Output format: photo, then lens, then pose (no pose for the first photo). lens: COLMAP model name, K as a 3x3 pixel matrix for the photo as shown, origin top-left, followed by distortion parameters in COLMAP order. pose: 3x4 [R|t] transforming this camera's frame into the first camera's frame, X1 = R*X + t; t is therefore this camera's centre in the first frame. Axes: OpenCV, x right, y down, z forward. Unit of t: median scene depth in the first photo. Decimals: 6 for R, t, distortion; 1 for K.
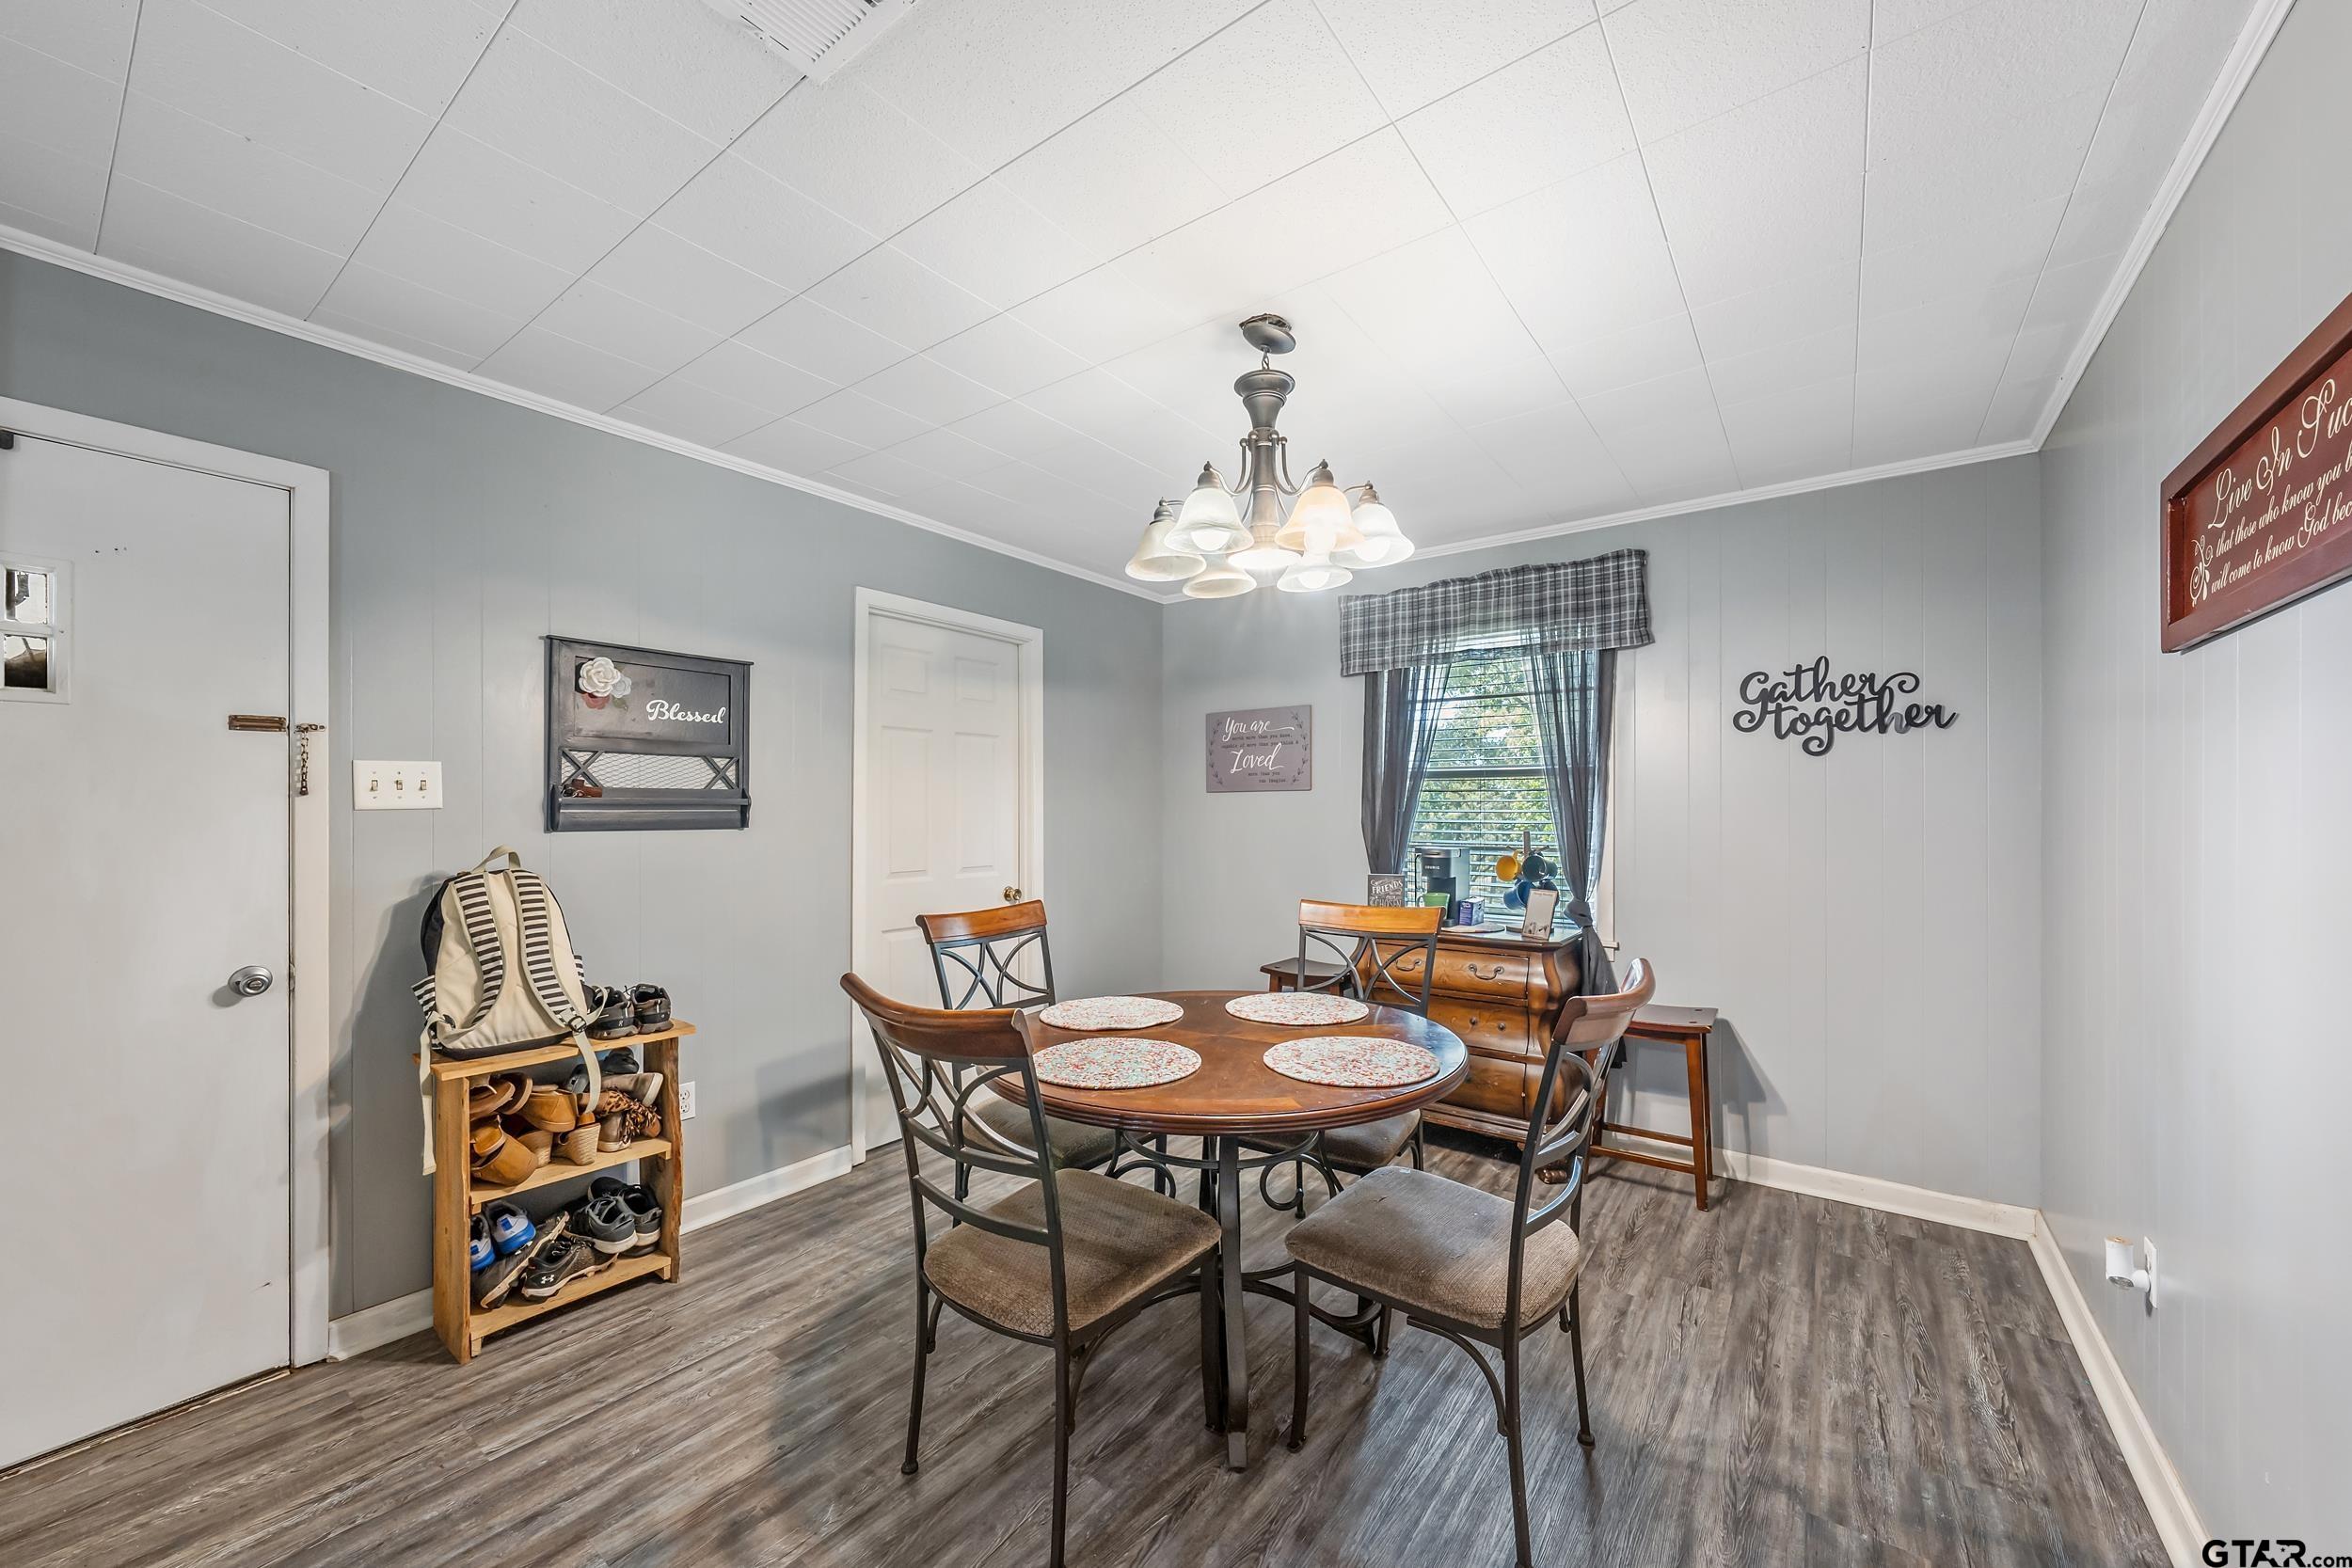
lens RADIAL K [[877.5, 0, 1180.2], [0, 877.5, 805.8], [0, 0, 1]] dist [-0.000412, -0.000075]
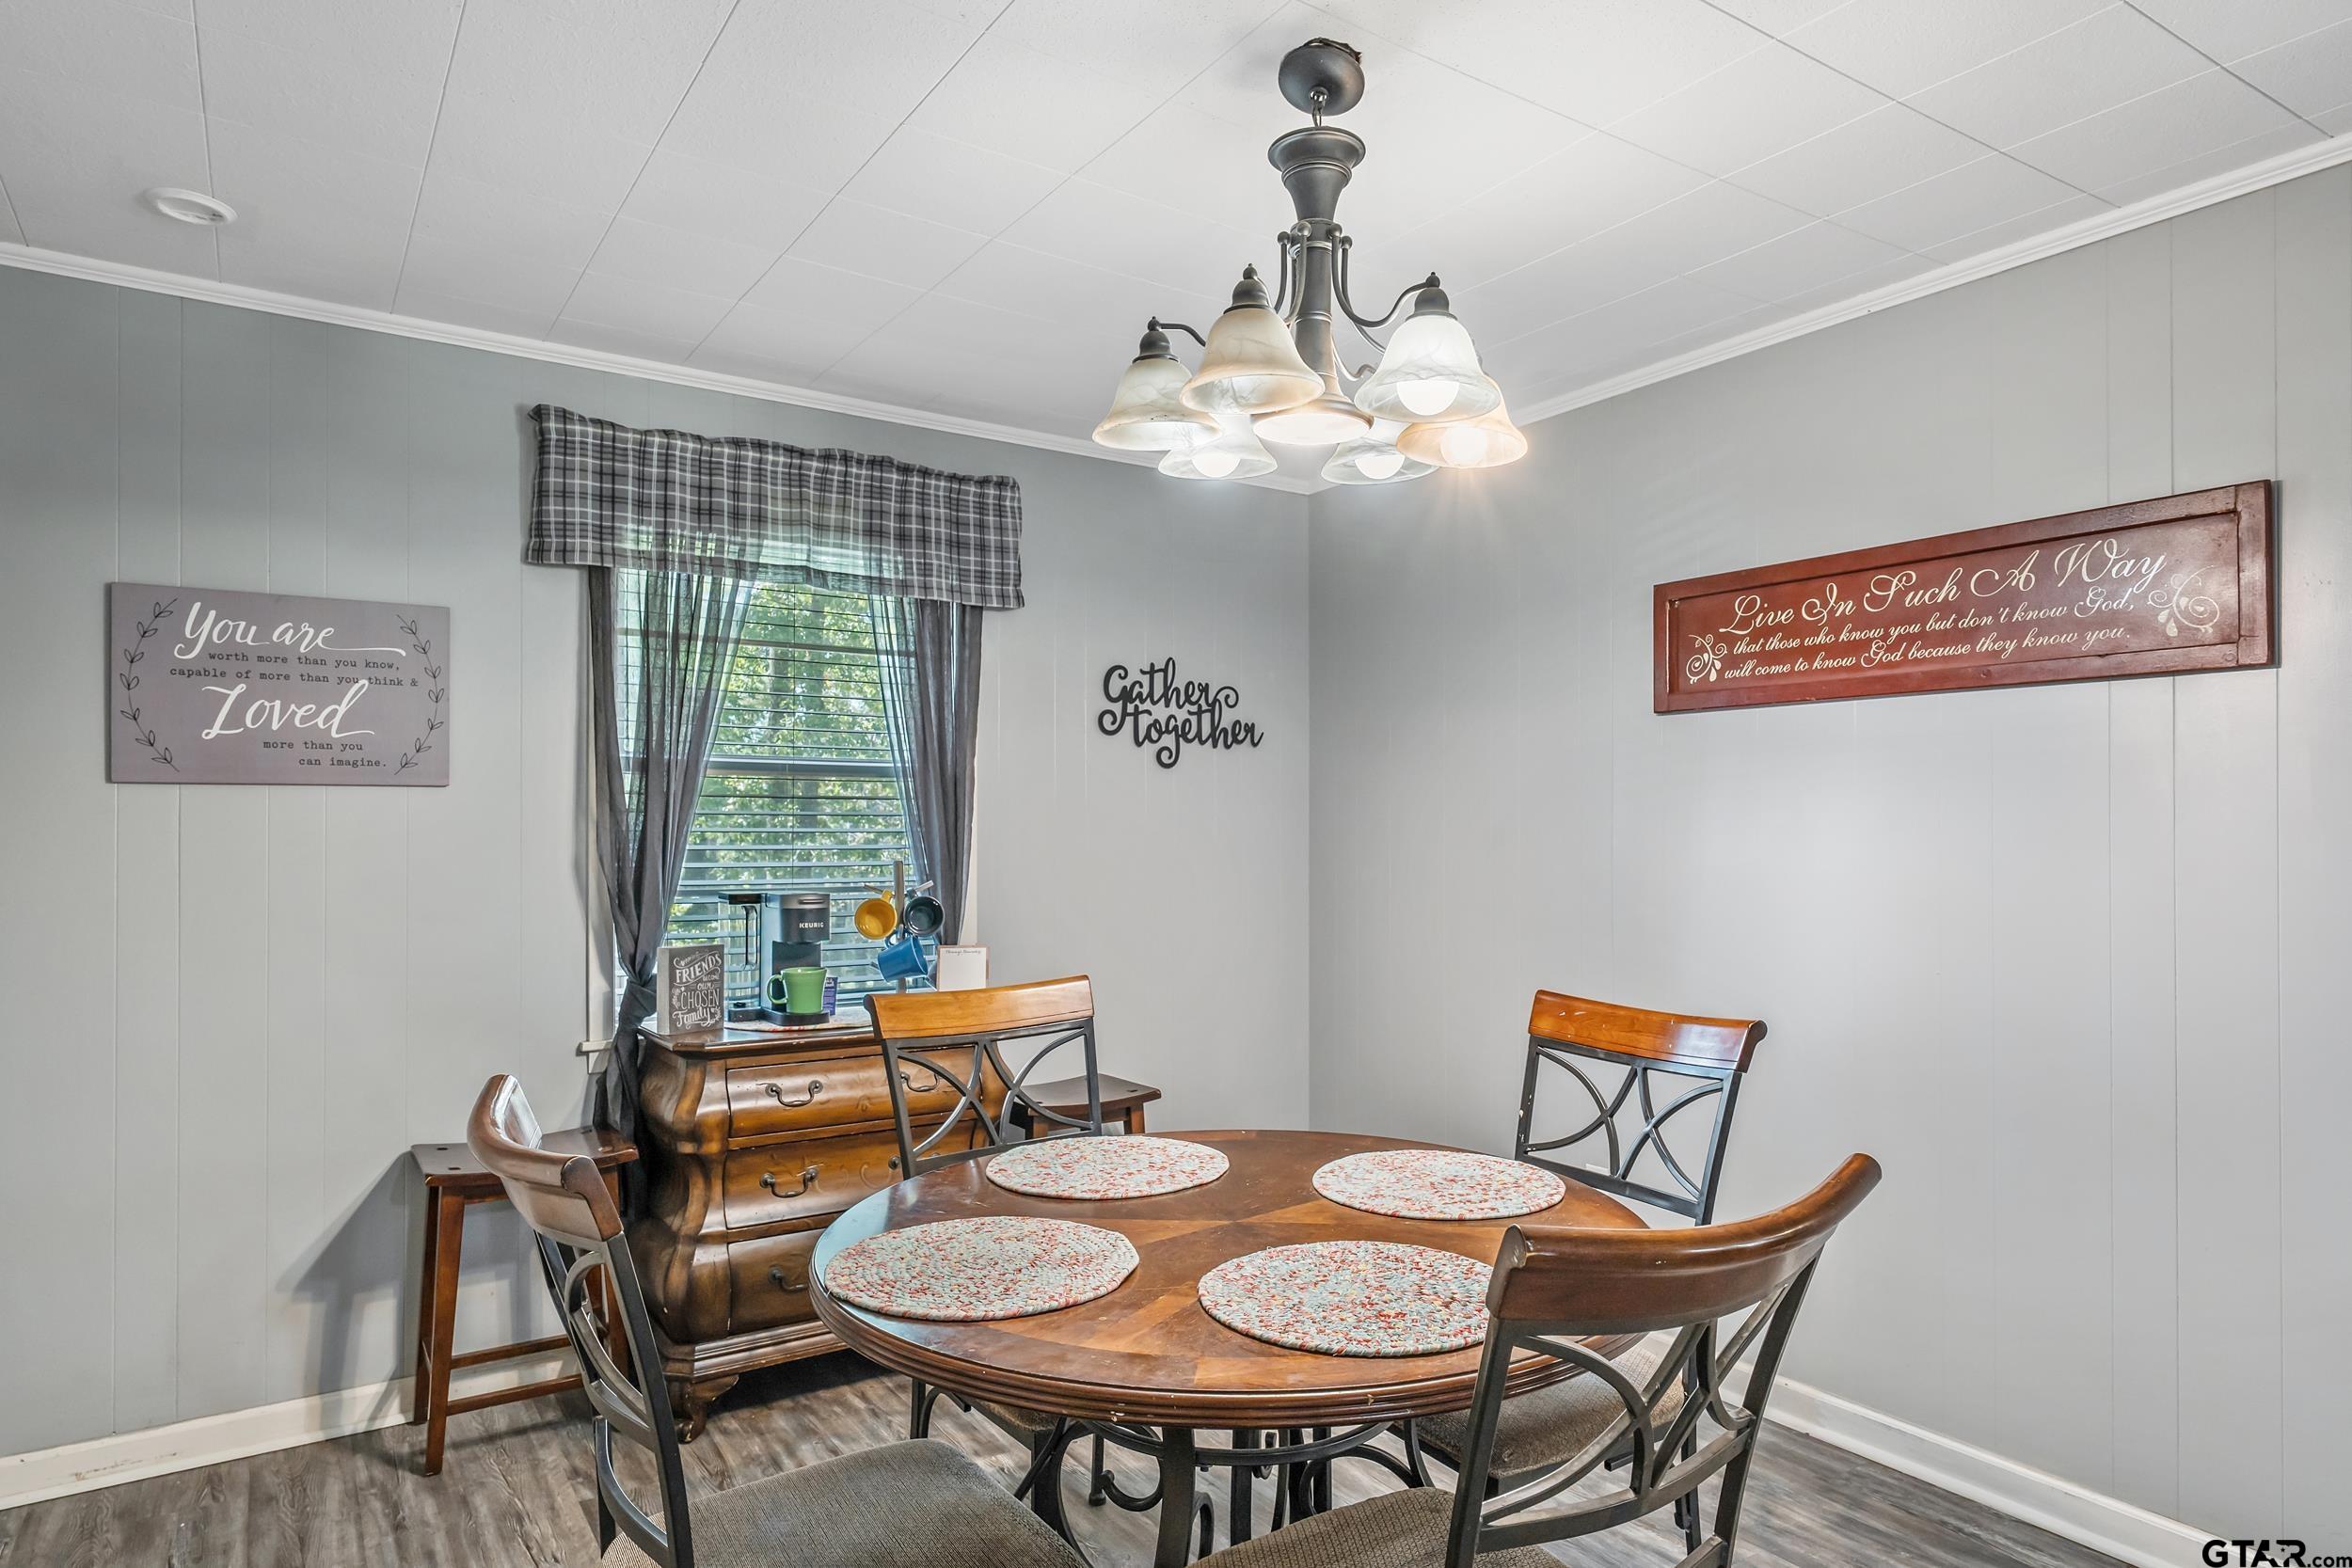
lens RADIAL K [[1409.8, 0, 1179.1], [0, 1409.8, 796.8], [0, 0, 1]] dist [0.066706, -0.000112]
pose [[0.349521, 0.020477, 0.936705, -0.590566], [-0.008117, 0.999790, -0.018827, -0.001760], [-0.936893, -0.001023, 0.349614, 0.479868]]
